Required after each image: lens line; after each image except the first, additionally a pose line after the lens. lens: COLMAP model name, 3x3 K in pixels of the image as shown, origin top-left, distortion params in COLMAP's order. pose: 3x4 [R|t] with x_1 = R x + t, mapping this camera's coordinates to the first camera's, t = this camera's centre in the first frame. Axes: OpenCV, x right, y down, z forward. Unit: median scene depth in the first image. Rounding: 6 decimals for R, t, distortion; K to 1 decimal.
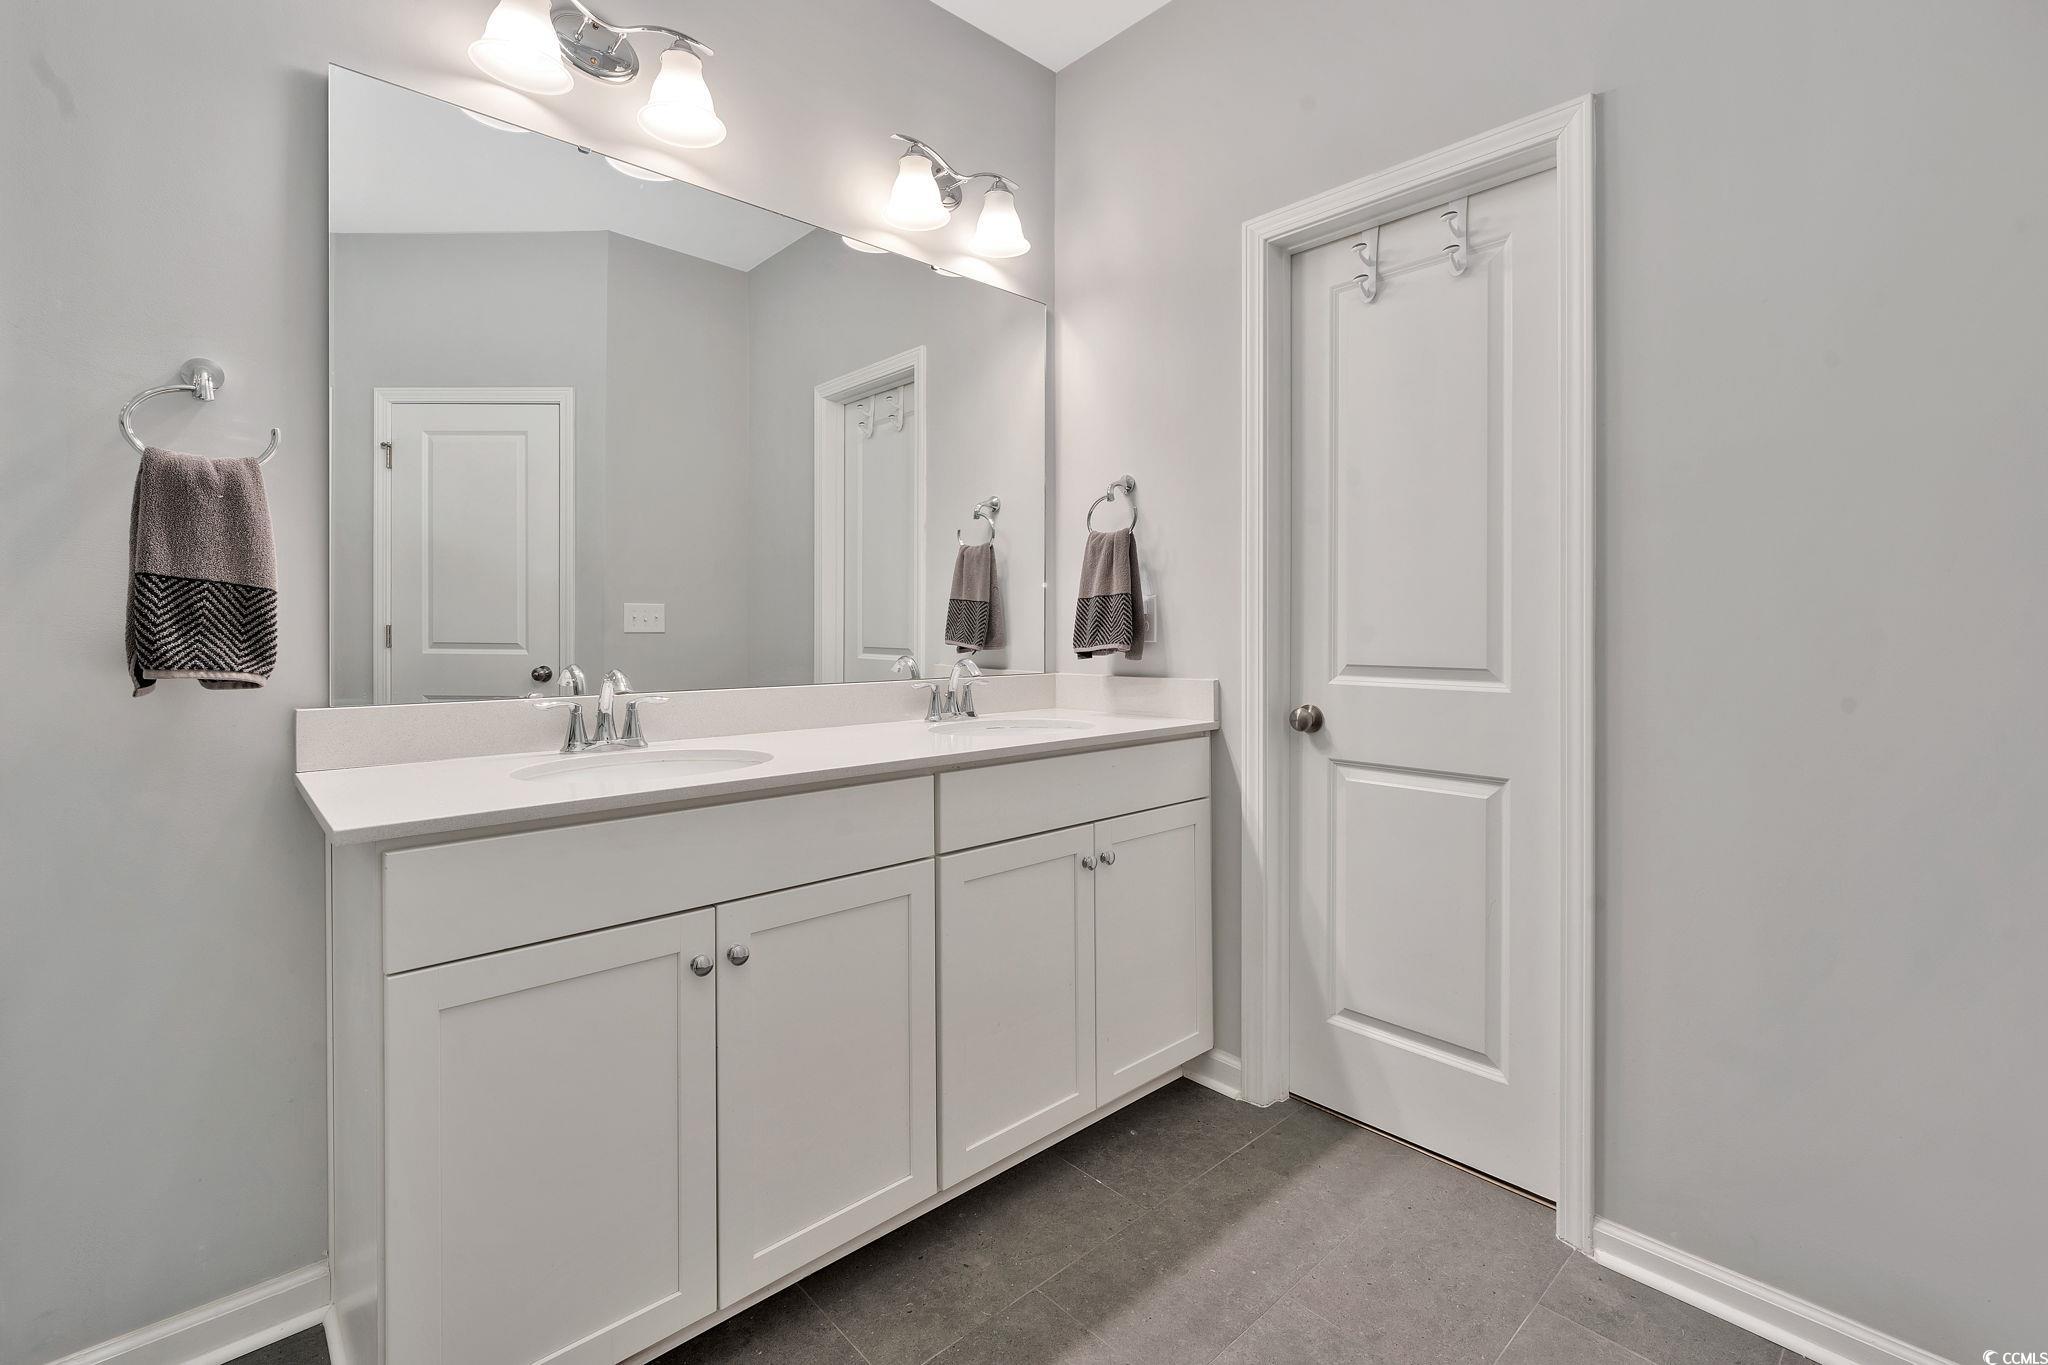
lens RADIAL K [[948.8, 0, 1101.9], [0, 948.8, 633.4], [0, 0, 1]] dist [-0.001070, -0.000394]
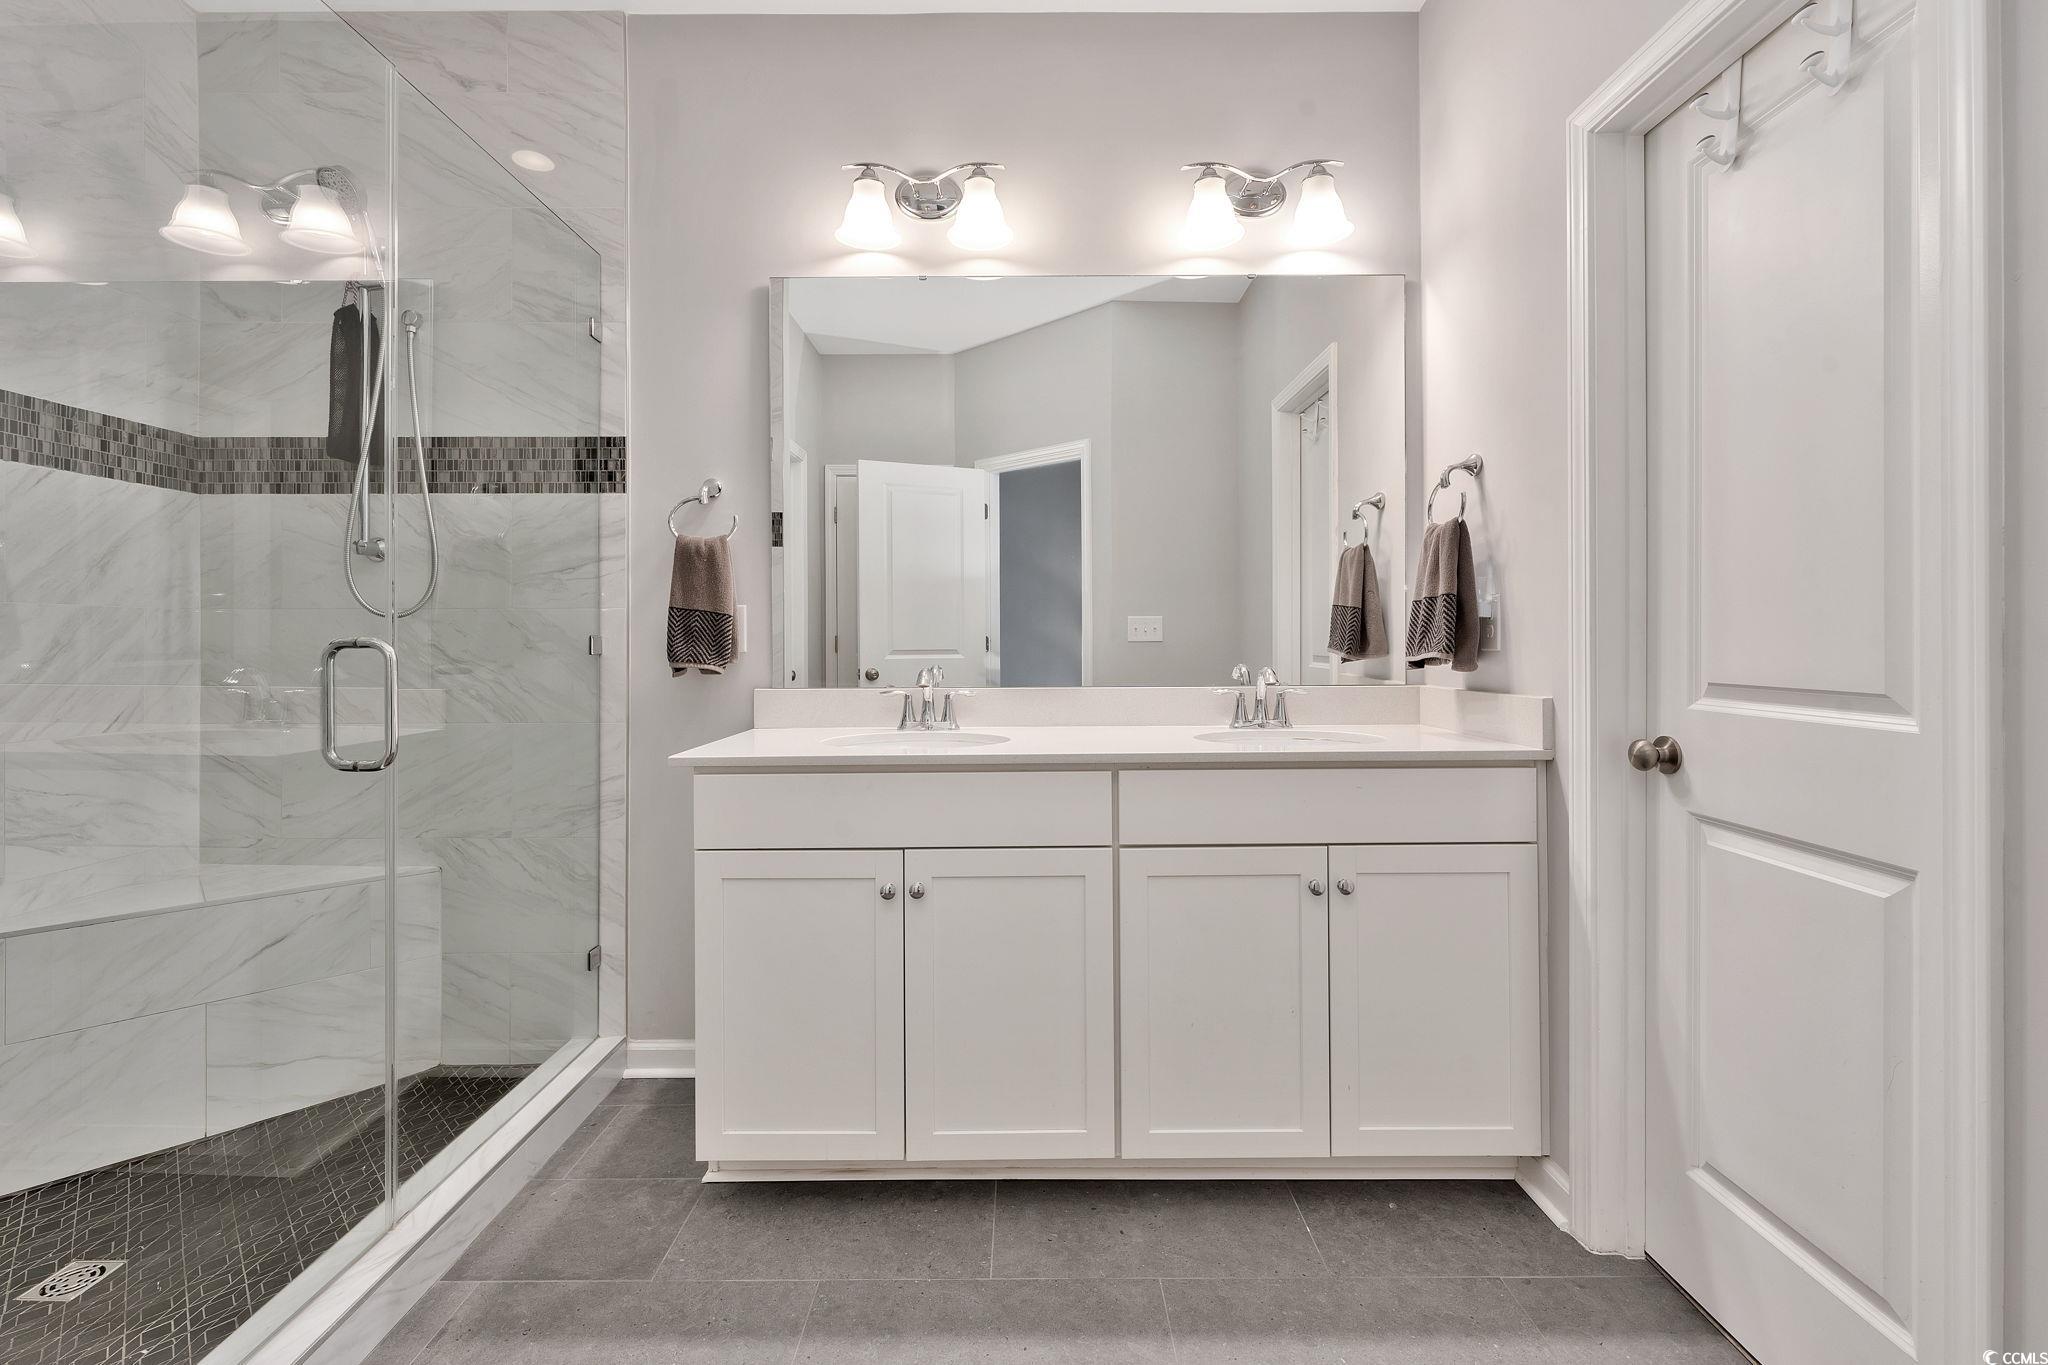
lens RADIAL K [[986.6, 0, 1042.1], [0, 986.6, 640.9], [0, 0, 1]] dist [-0.001533, -0.000267]
pose [[0.697165, -0.002222, -0.716908, 0.445873], [0.001346, 0.999997, -0.001791, 0.001981], [0.716910, 0.000284, 0.697166, 0.121430]]
